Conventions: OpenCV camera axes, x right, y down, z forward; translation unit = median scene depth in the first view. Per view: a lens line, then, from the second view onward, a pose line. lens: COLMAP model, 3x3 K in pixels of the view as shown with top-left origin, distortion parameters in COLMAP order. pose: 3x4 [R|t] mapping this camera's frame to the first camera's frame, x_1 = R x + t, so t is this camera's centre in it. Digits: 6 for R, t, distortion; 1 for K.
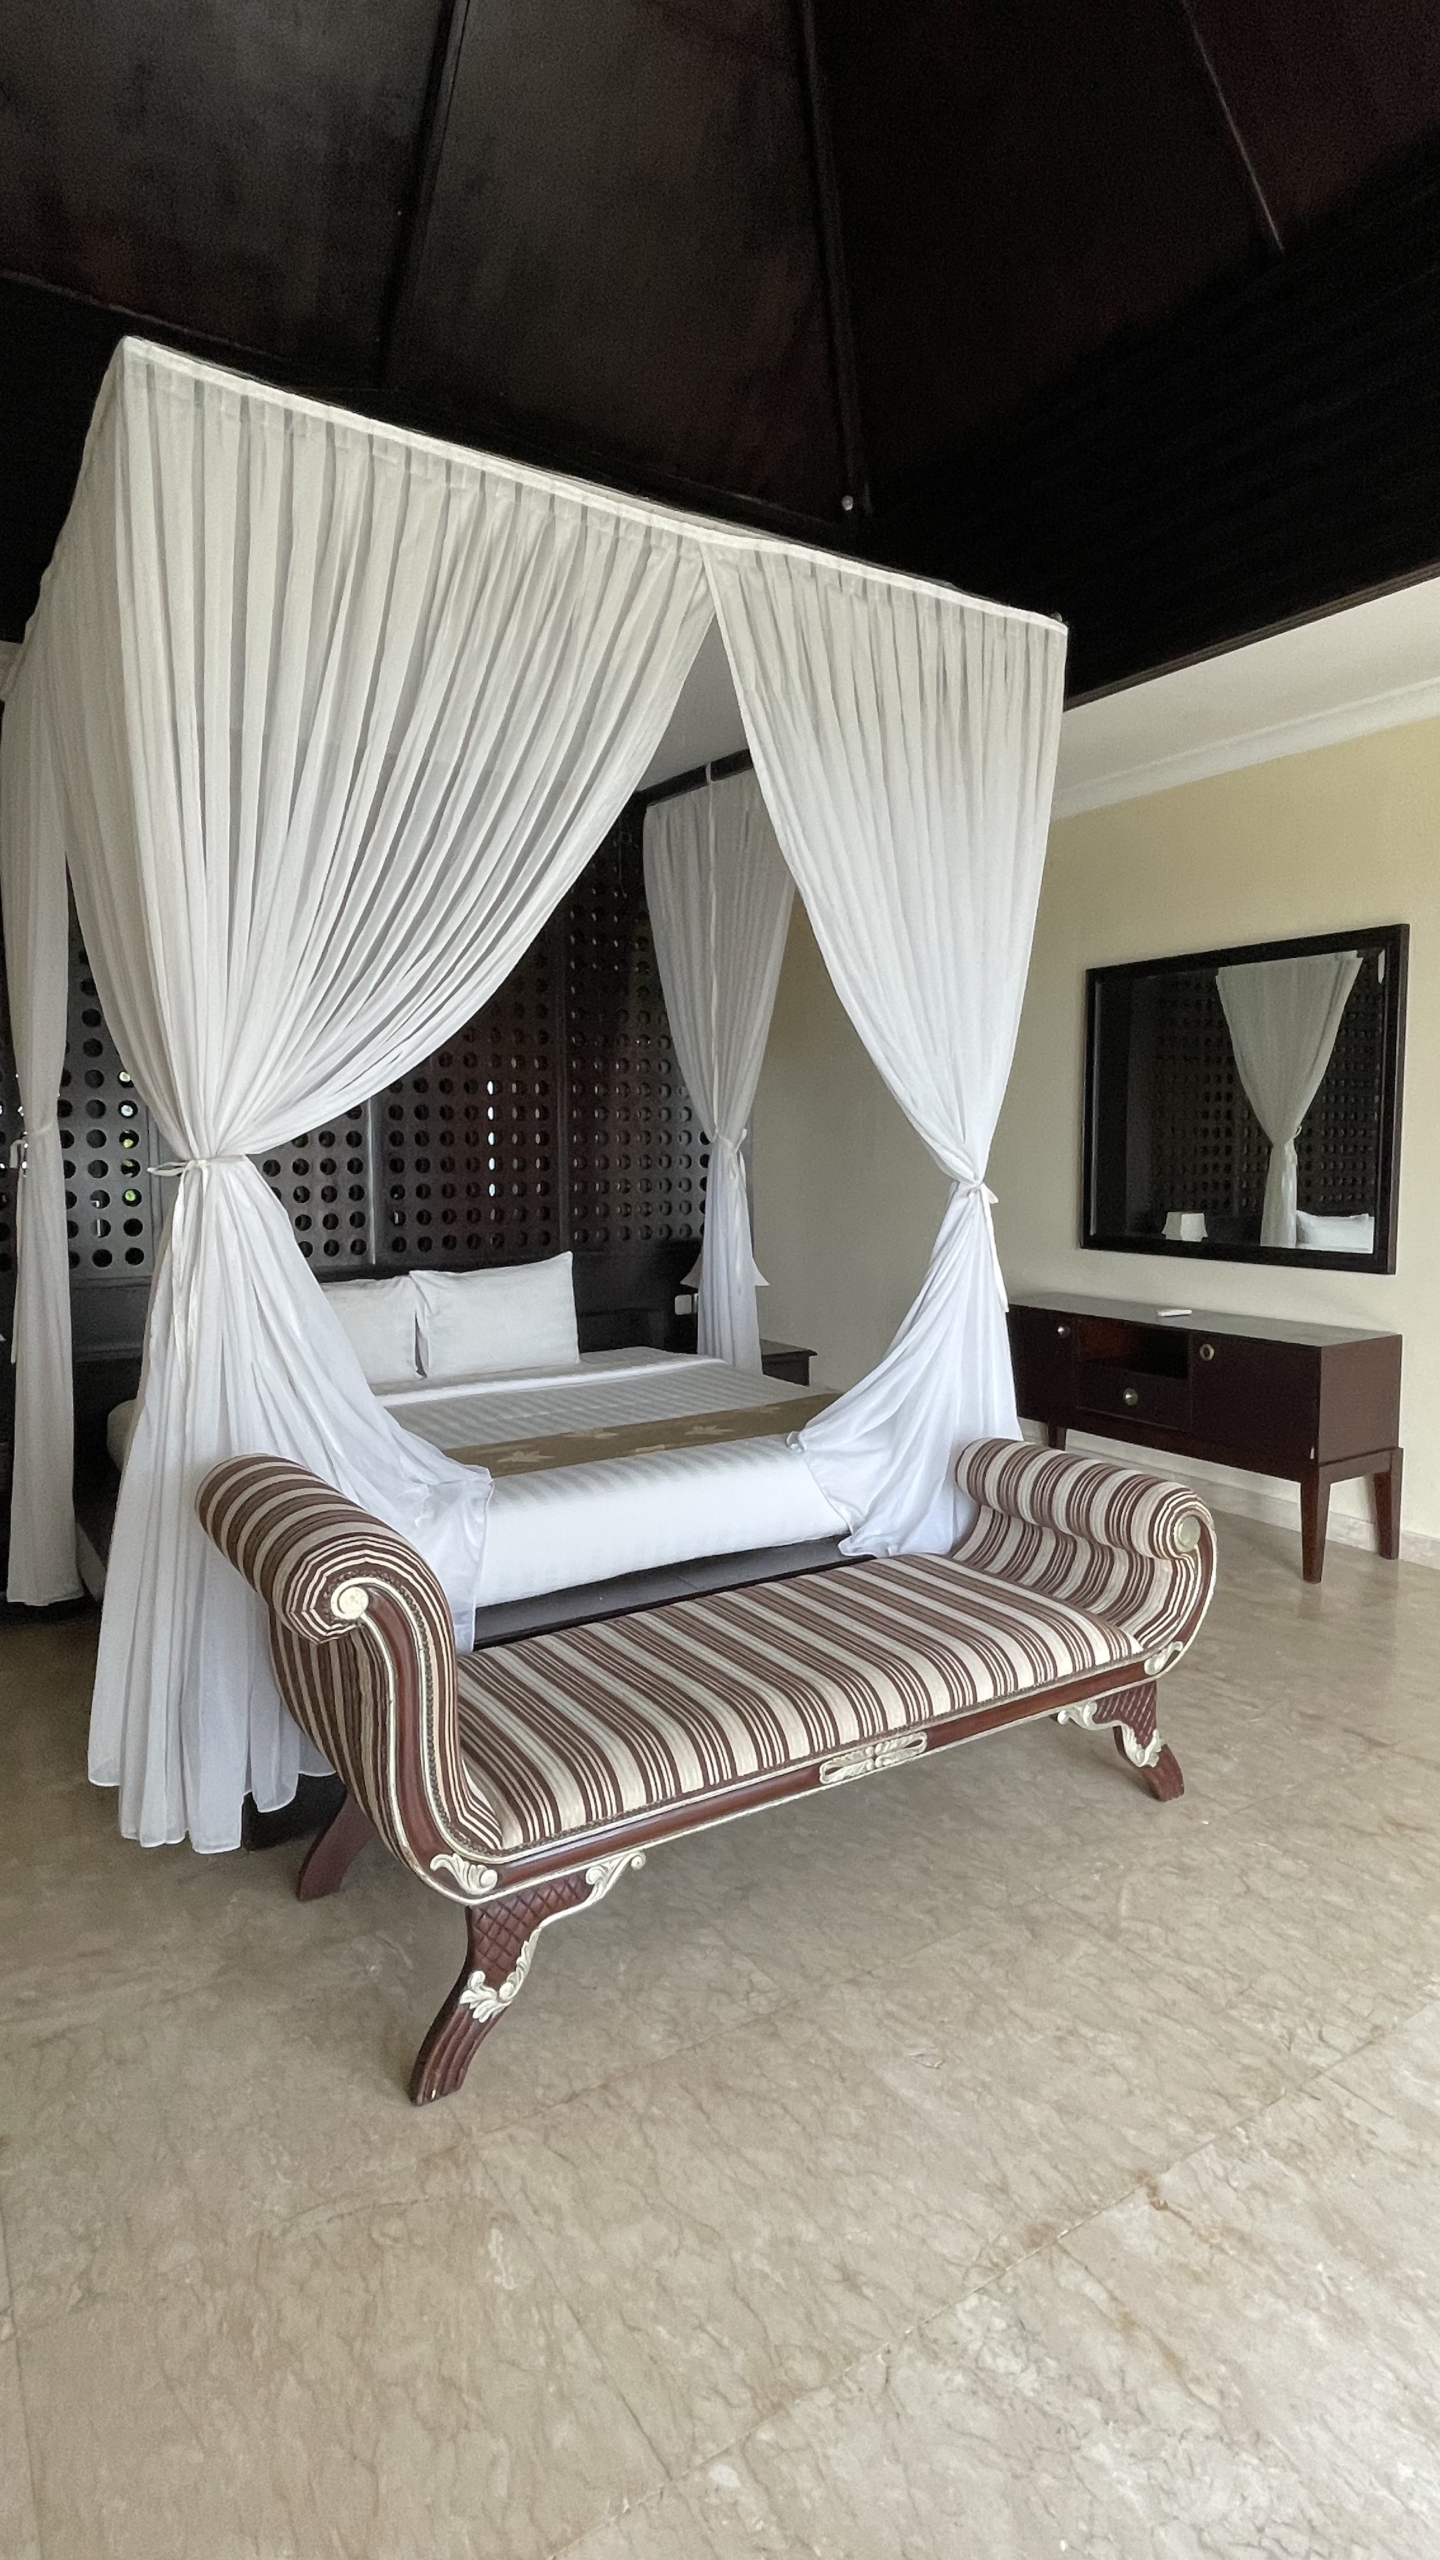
lens RADIAL K [[1314.0, 0, 727.6], [0, 1314.0, 1280.0], [0, 0, 1]] dist [-0.023746, 0.001395]
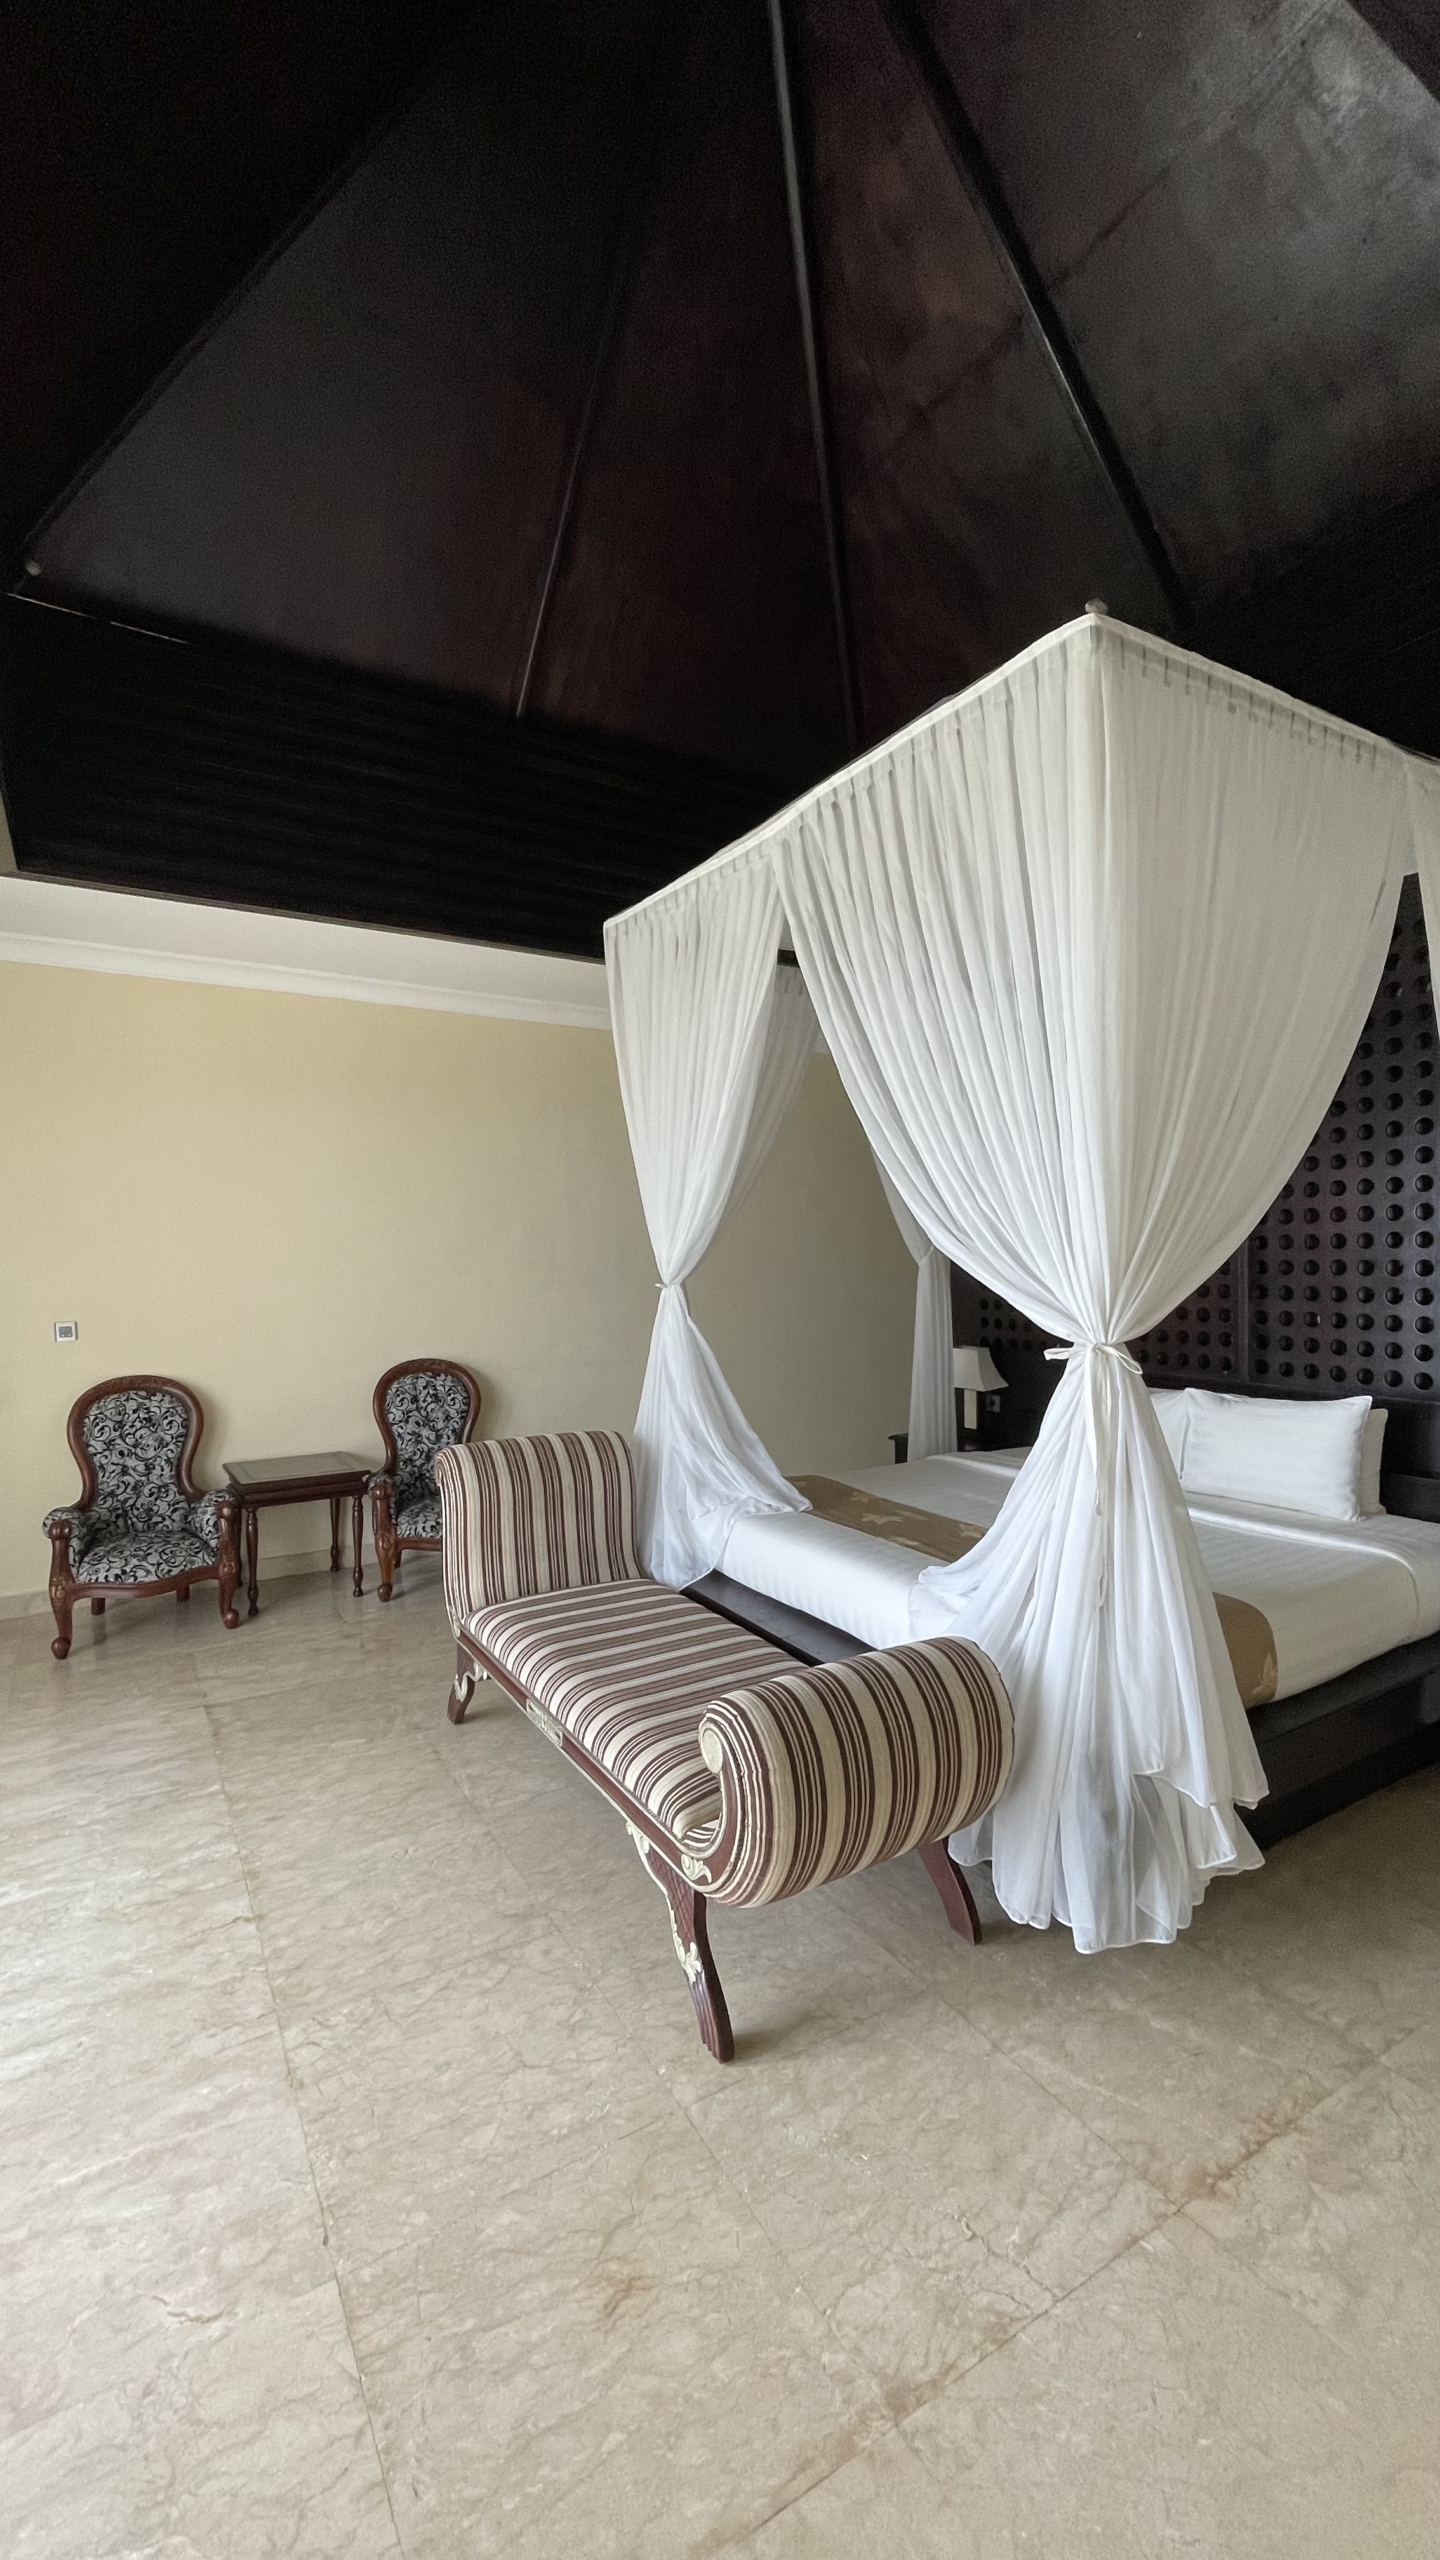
lens RADIAL K [[1046.4, 0, 729.9], [0, 1046.4, 1288.5], [0, 0, 1]] dist [-0.002948, 0.001167]
pose [[-0.031687, 0.027894, -0.999109, 1.404417], [-0.086608, 0.995774, 0.030547, -0.181870], [0.995738, 0.087499, -0.029137, 1.358639]]
